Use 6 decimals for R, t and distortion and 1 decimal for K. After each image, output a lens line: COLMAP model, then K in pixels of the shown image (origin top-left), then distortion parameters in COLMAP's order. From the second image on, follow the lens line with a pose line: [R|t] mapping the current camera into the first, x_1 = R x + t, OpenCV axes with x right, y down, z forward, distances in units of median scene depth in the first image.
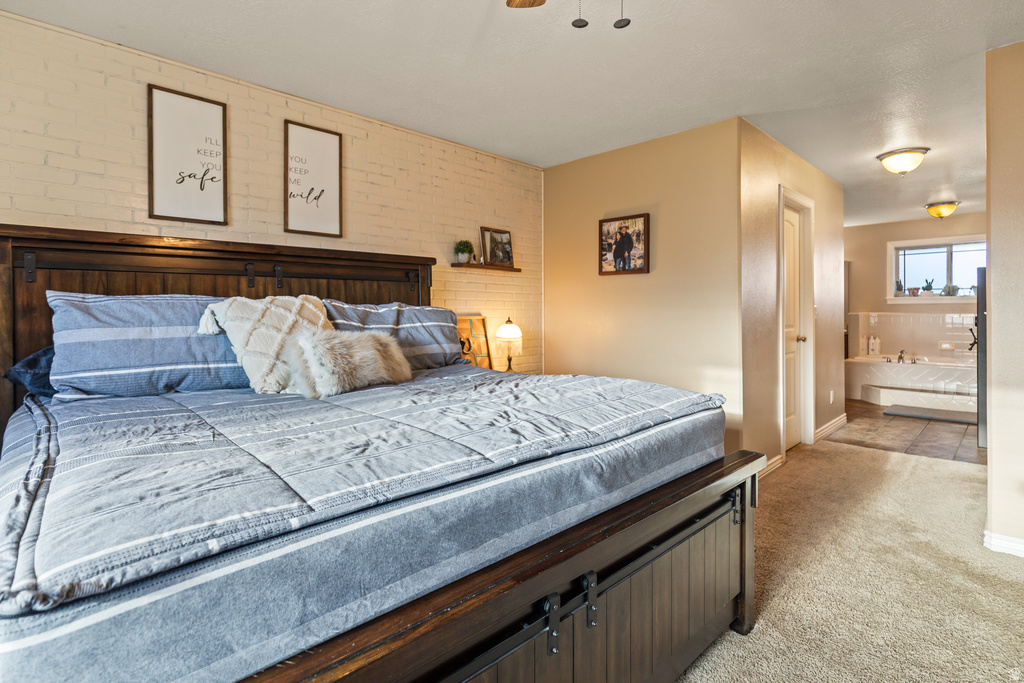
lens RADIAL K [[516.3, 0, 516.1], [0, 516.3, 312.6], [0, 0, 1]] dist [-0.002836, -0.000830]
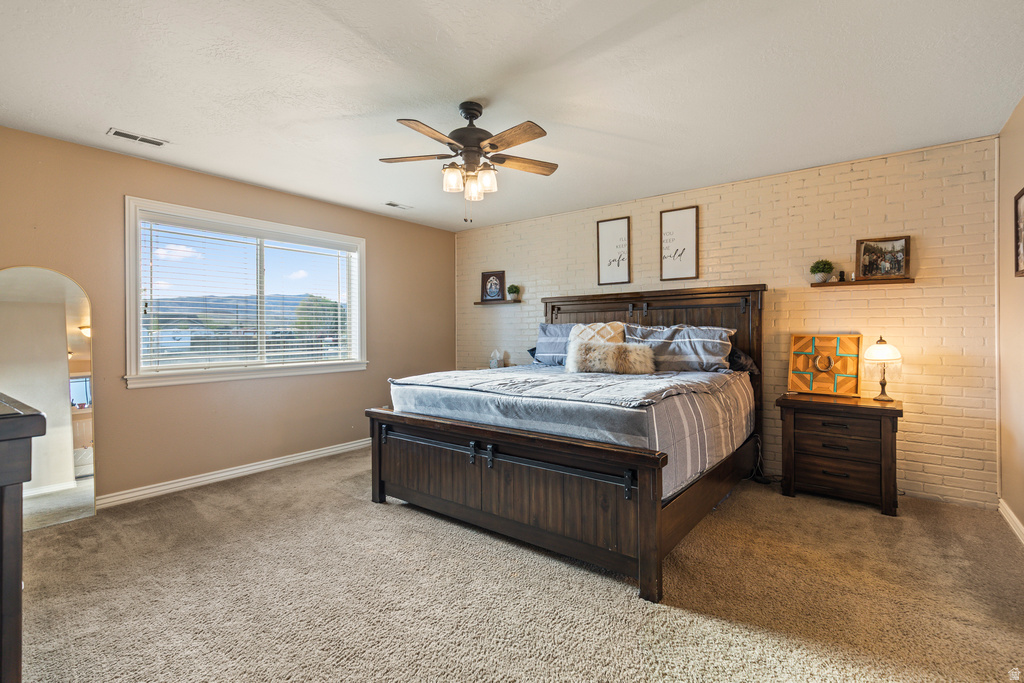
lens RADIAL K [[470.5, 0, 514.5], [0, 470.5, 328.8], [0, 0, 1]] dist [0.000503, -0.000284]
pose [[0.122208, -0.002128, -0.992502, 0.943549], [0.002179, 0.999996, -0.001876, -0.005297], [0.992502, -0.001933, 0.122212, 0.359700]]
